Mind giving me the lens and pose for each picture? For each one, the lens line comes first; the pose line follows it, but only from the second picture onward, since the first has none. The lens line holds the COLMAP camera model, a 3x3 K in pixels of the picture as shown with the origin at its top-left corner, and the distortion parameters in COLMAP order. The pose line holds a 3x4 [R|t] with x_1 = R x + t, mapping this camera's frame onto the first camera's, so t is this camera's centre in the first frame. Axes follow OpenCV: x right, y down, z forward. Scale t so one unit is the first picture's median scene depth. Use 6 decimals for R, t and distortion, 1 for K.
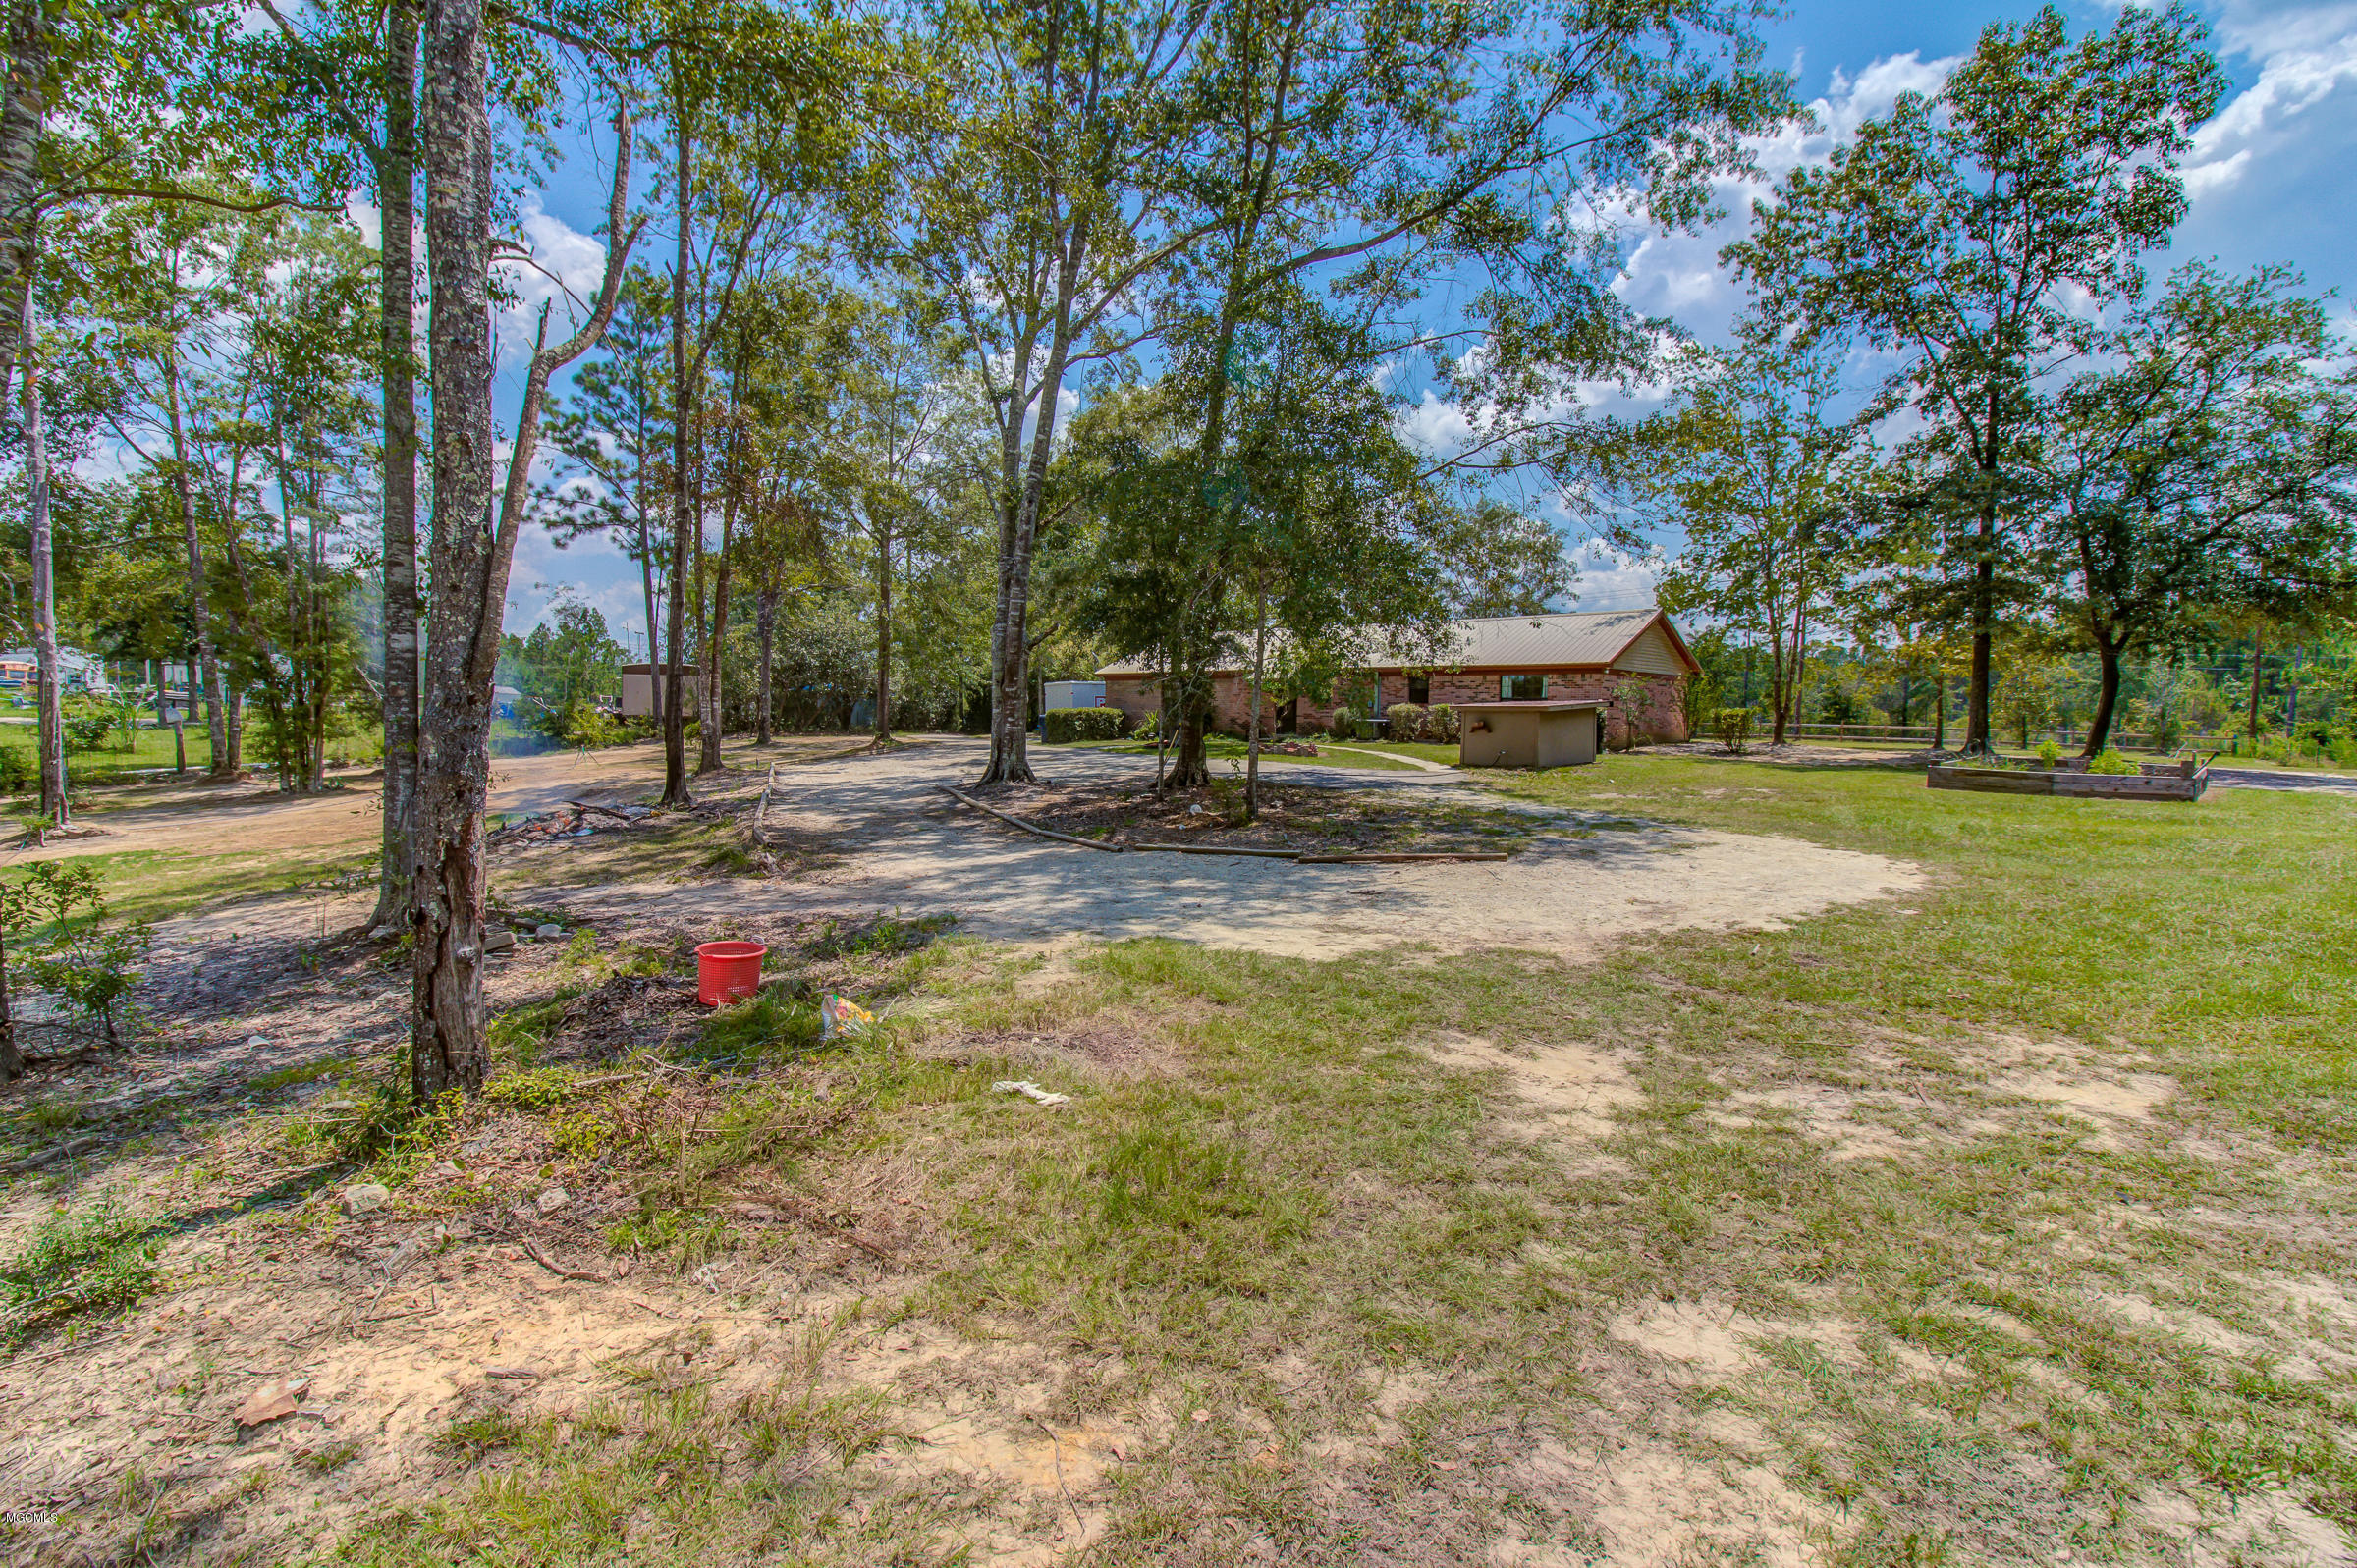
lens RADIAL K [[1096.9, 0, 1178.5], [0, 1096.9, 784.0], [0, 0, 1]] dist [0.000424, 0.000075]
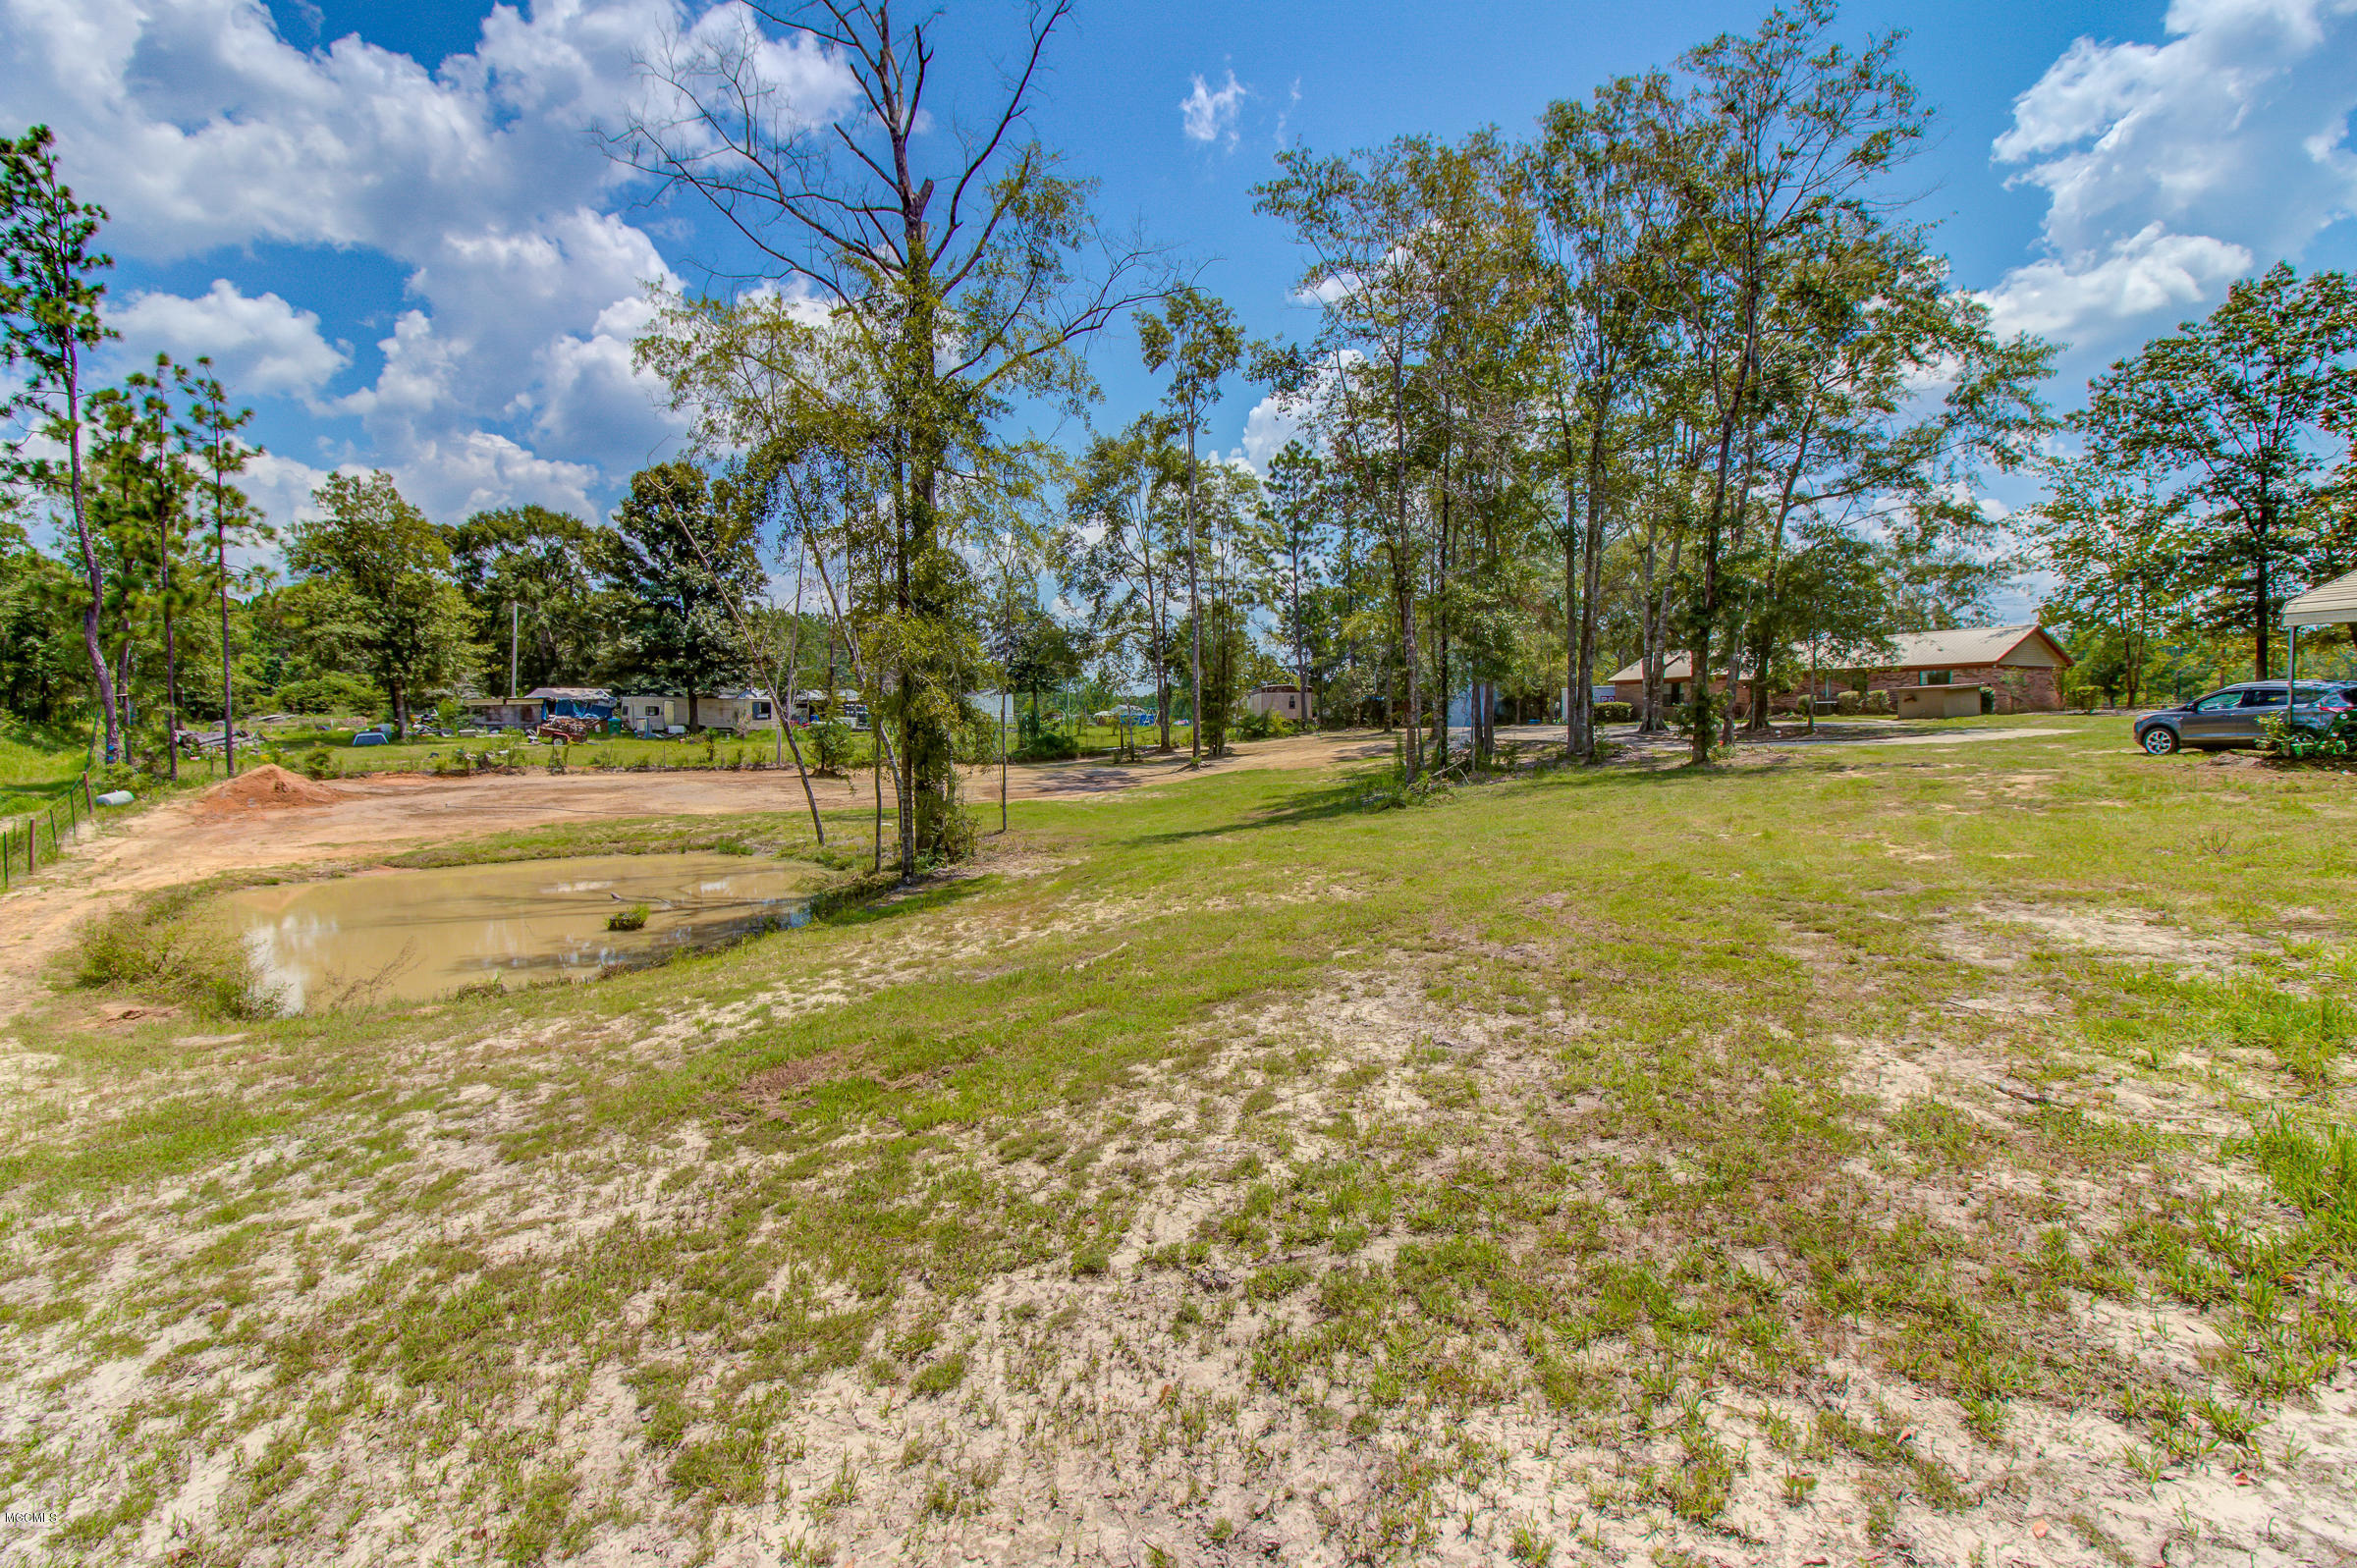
lens RADIAL K [[1054.1, 0, 1178.5], [0, 1054.1, 784.0], [0, 0, 1]] dist [0.000138, -0.014622]
pose [[0.946862, -0.005752, -0.321590, -0.237364], [0.005332, 0.999983, -0.002189, 0.062948], [0.321597, 0.000358, 0.946877, -0.797735]]
